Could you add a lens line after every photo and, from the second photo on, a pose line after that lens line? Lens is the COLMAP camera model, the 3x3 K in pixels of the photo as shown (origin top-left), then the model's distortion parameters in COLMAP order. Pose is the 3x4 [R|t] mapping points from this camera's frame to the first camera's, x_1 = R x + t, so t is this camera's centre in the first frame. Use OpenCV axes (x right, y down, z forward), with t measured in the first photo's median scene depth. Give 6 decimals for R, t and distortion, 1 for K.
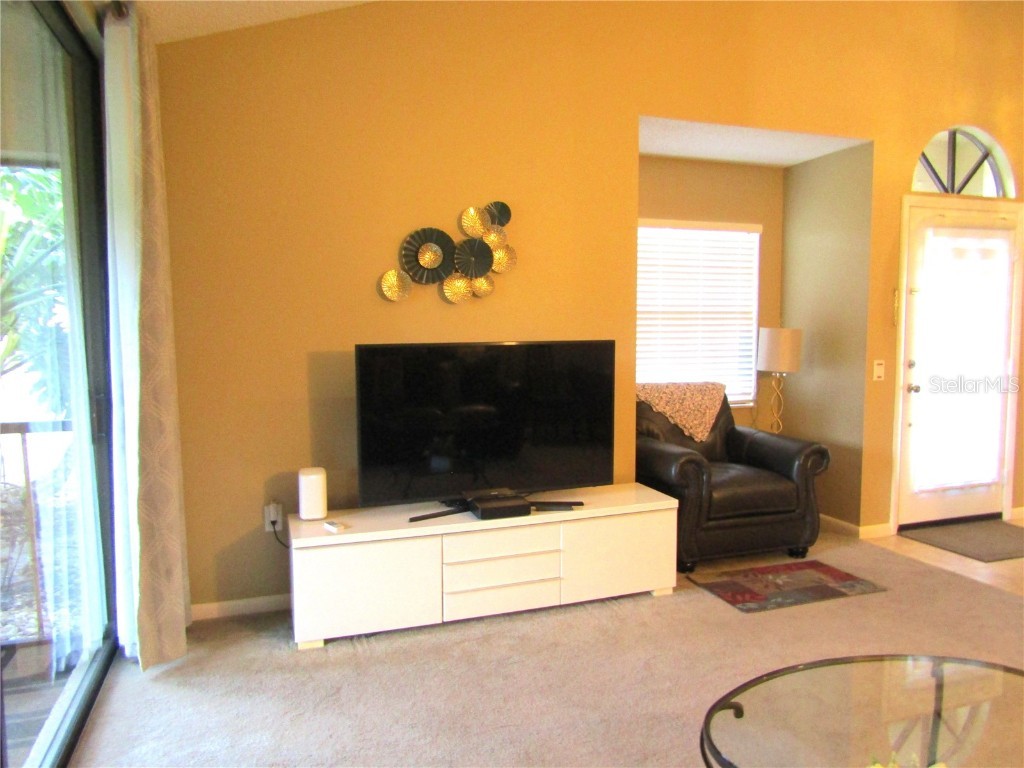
lens RADIAL K [[728.8, 0, 512.0], [0, 728.8, 384.0], [0, 0, 1]] dist [-0.007529, 0.001756]
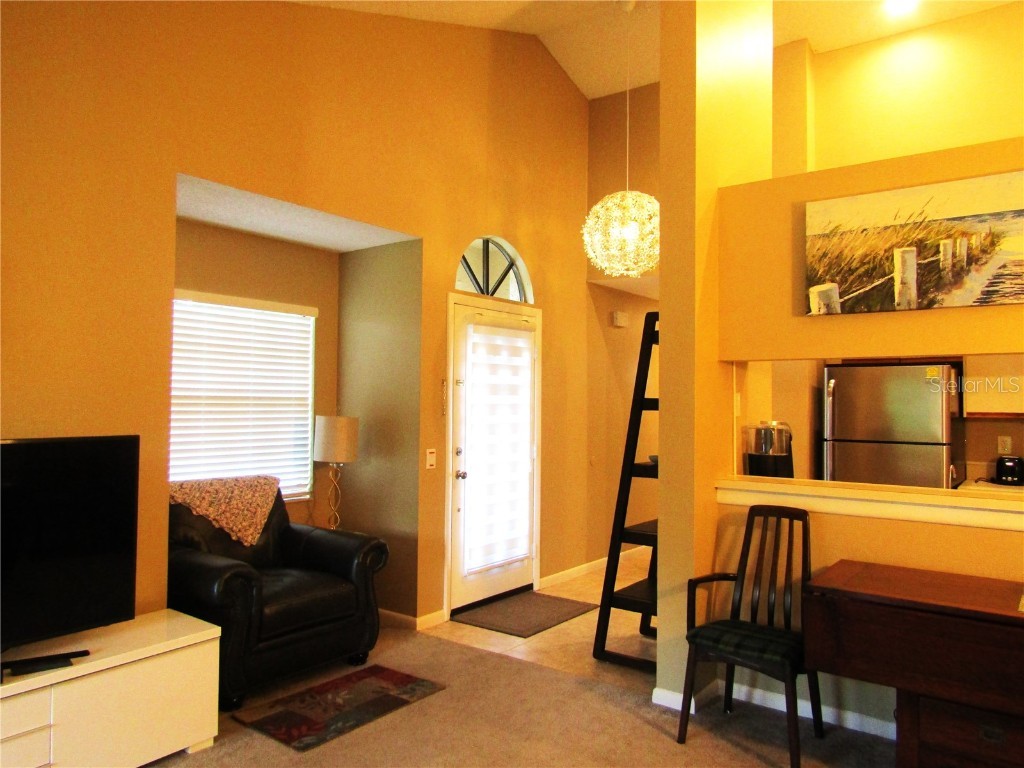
lens RADIAL K [[728.8, 0, 512.0], [0, 728.8, 384.0], [0, 0, 1]] dist [-0.007529, 0.001756]
pose [[0.830802, 0.028210, 0.555853, 0.029084], [0.031633, 0.994707, -0.097762, -0.020194], [-0.555669, 0.098804, 0.825512, 0.086221]]
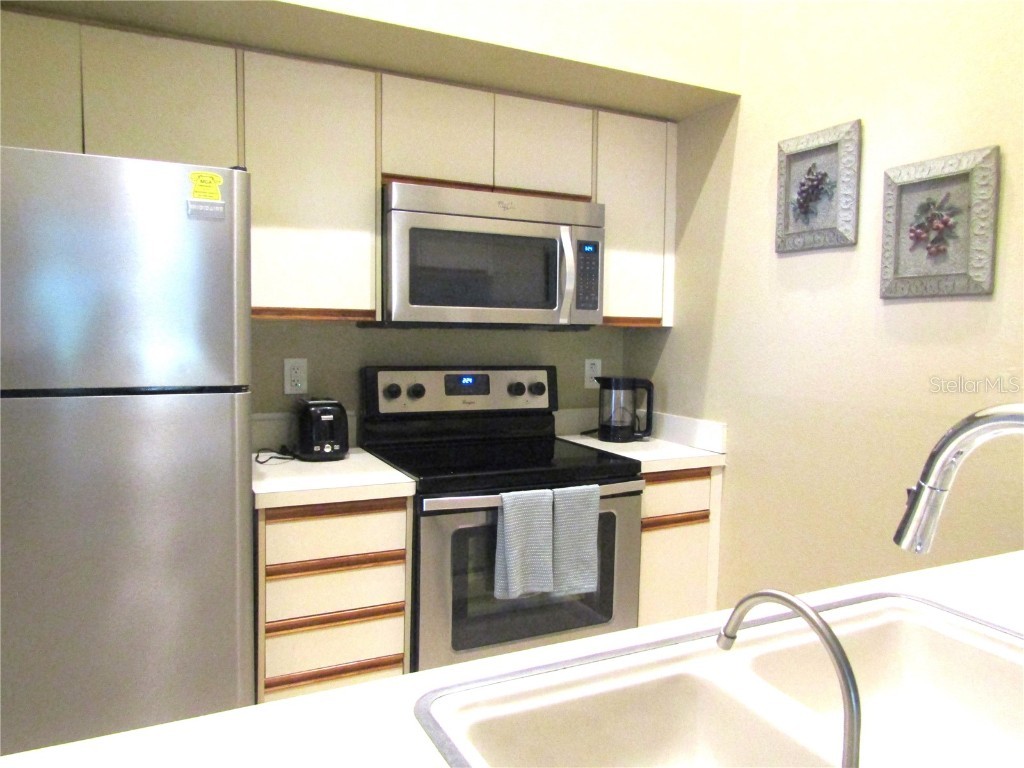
lens RADIAL K [[728.8, 0, 512.0], [0, 728.8, 384.0], [0, 0, 1]] dist [-0.007529, 0.001756]
pose [[-0.127192, -0.070190, 0.989392, 0.727368], [0.068050, 0.994525, 0.079302, -0.039406], [-0.989541, 0.077414, -0.121719, 0.512813]]
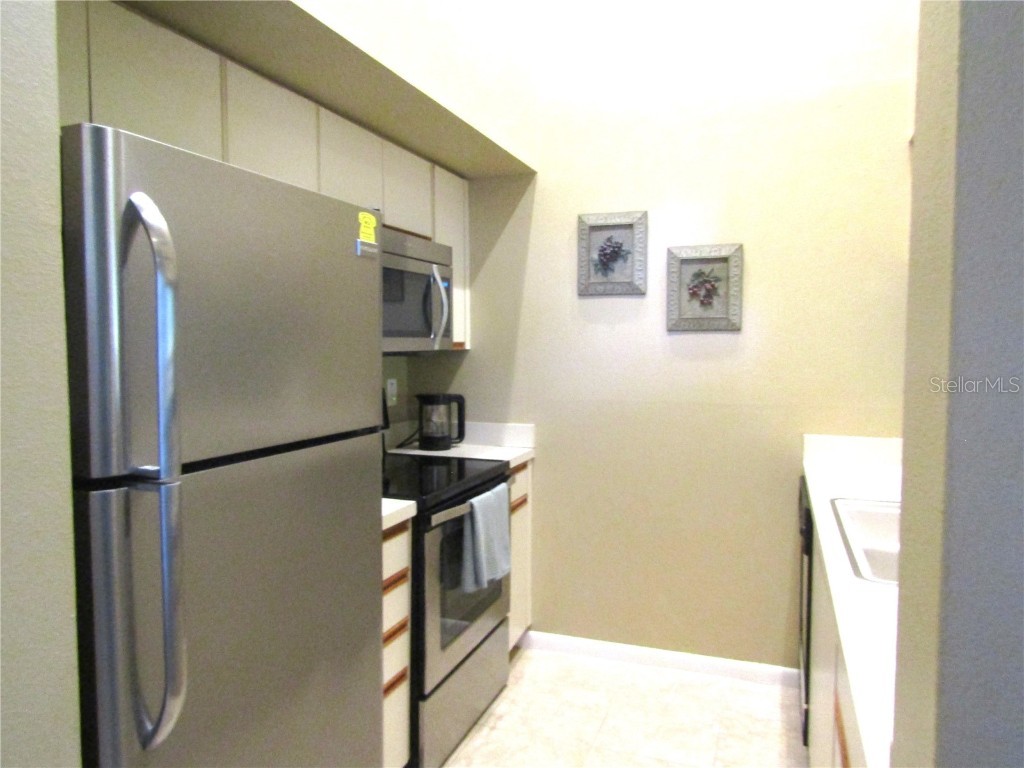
lens RADIAL K [[728.8, 0, 512.0], [0, 728.8, 384.0], [0, 0, 1]] dist [-0.007529, 0.001756]
pose [[-0.774229, -0.030725, 0.632159, 0.825109], [0.055924, 0.991593, 0.116687, -0.080001], [-0.630430, 0.125696, -0.766002, 0.857721]]
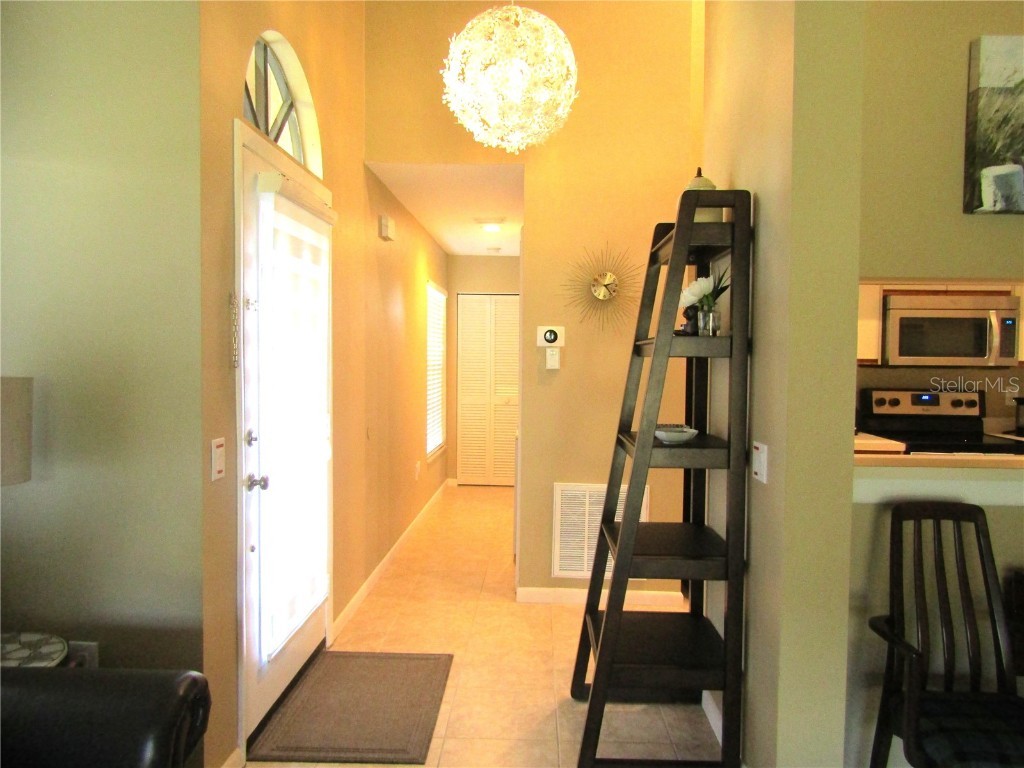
lens RADIAL K [[728.8, 0, 512.0], [0, 728.8, 384.0], [0, 0, 1]] dist [-0.007529, 0.001756]
pose [[0.364197, -0.027169, 0.930926, 0.120416], [0.065120, 0.997871, 0.003646, -0.059568], [-0.929043, 0.059294, 0.365190, 0.648305]]
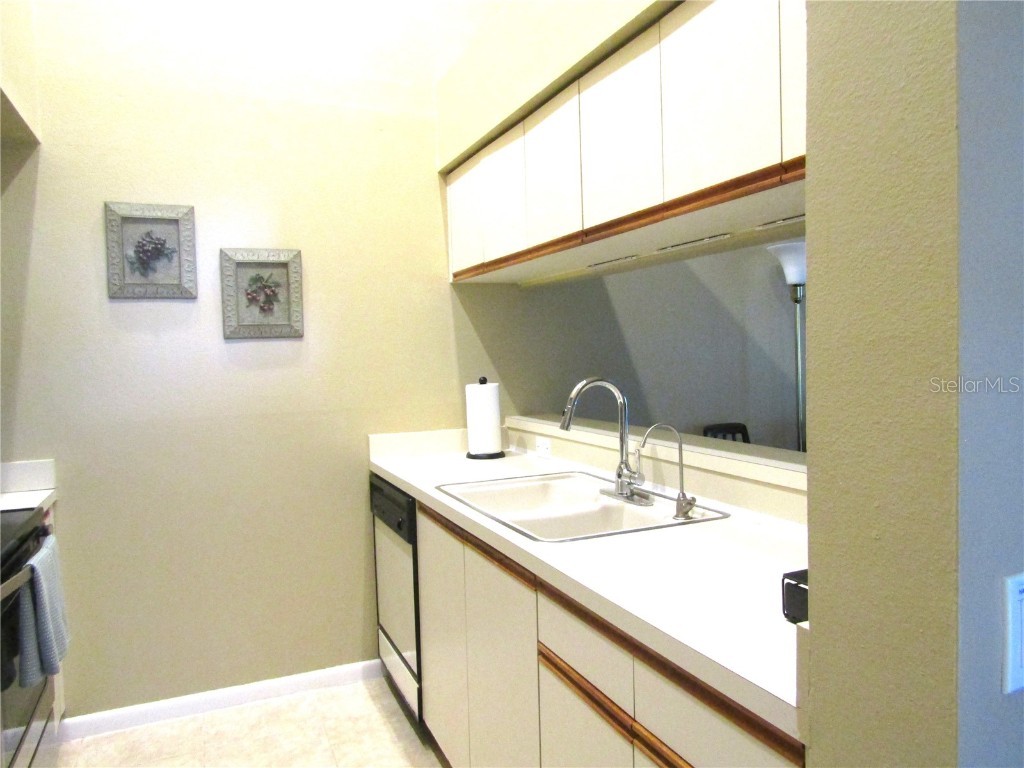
lens RADIAL K [[728.8, 0, 512.0], [0, 728.8, 384.0], [0, 0, 1]] dist [-0.007529, 0.001756]
pose [[-0.996741, 0.036781, -0.071800, 0.946971], [0.027298, 0.991288, 0.128856, -0.077034], [0.075914, 0.126476, -0.989061, 0.883208]]
